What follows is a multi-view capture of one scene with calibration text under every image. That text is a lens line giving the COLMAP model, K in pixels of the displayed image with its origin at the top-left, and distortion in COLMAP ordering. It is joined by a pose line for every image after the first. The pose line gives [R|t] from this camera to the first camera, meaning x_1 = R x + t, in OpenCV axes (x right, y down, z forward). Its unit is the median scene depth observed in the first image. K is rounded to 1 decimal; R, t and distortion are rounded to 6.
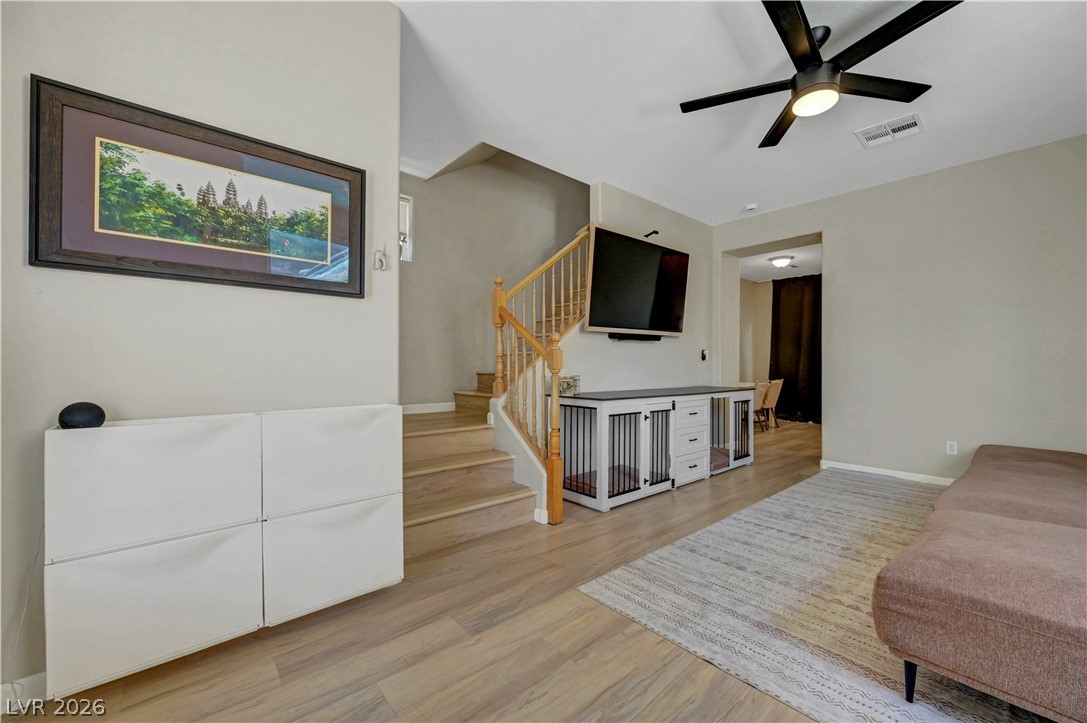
lens RADIAL K [[442.8, 0, 538.8], [0, 442.8, 361.8], [0, 0, 1]] dist [-0.000695, -0.000056]
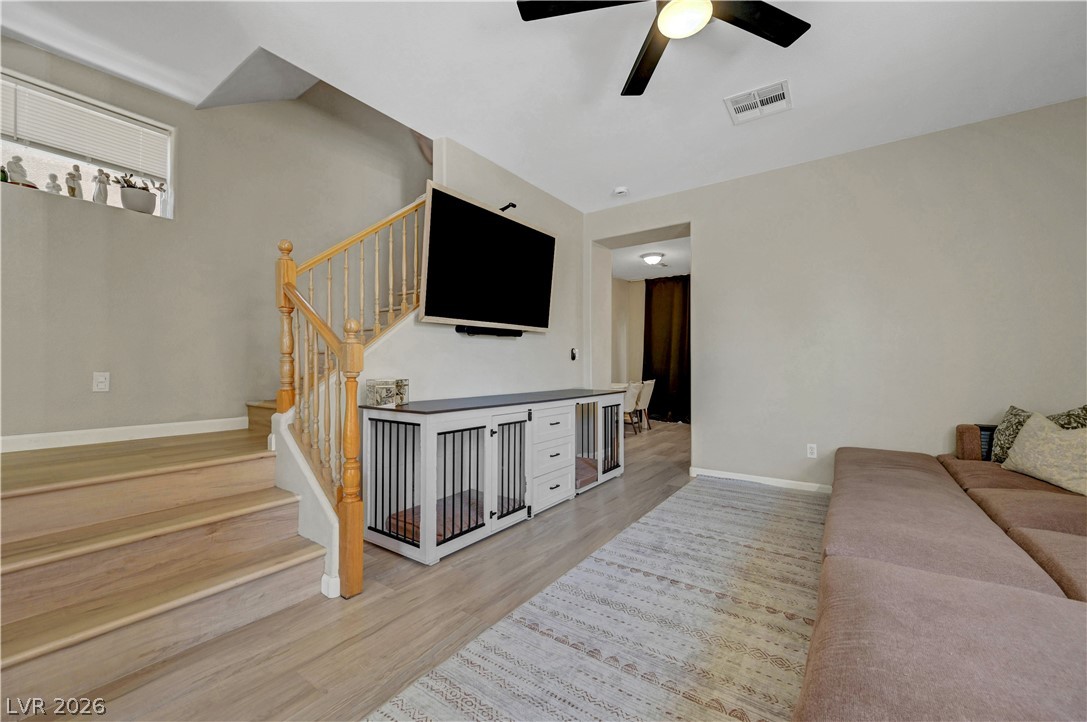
lens RADIAL K [[445.1, 0, 541.7], [0, 445.1, 358.1], [0, 0, 1]] dist [-0.001021, -0.000338]
pose [[0.968877, 0.001336, 0.247537, 0.139736], [0.001054, 0.999954, -0.009523, 0.001979], [-0.247539, 0.009487, 0.968832, 0.229723]]
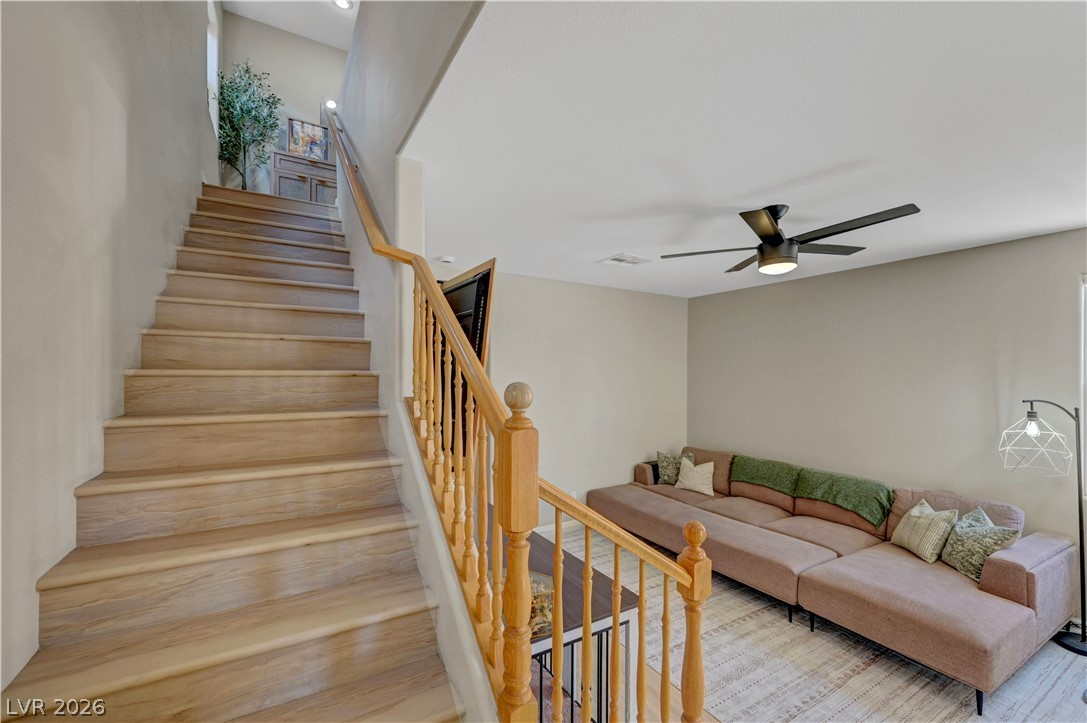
lens RADIAL K [[424.2, 0, 545.3], [0, 424.2, 365.3], [0, 0, 1]] dist [-0.000841, -0.000033]
pose [[0.151552, 0.004635, 0.988438, -0.431710], [-0.004396, 0.999982, -0.004015, -0.235587], [-0.988439, -0.003737, 0.151570, 1.015648]]
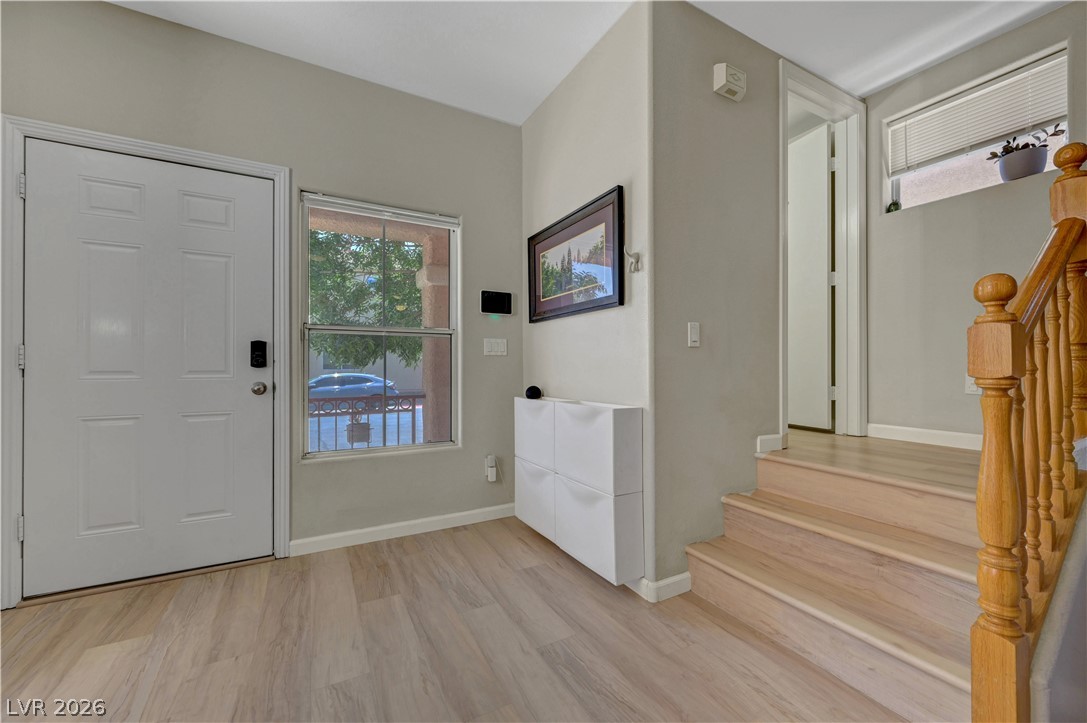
lens RADIAL K [[424.2, 0, 545.3], [0, 424.2, 365.3], [0, 0, 1]] dist [-0.000841, -0.000033]
pose [[-0.199222, -0.006868, -0.979930, 0.409599], [0.009354, 0.999917, -0.008910, 0.005678], [0.979910, -0.010941, -0.199142, 0.656713]]
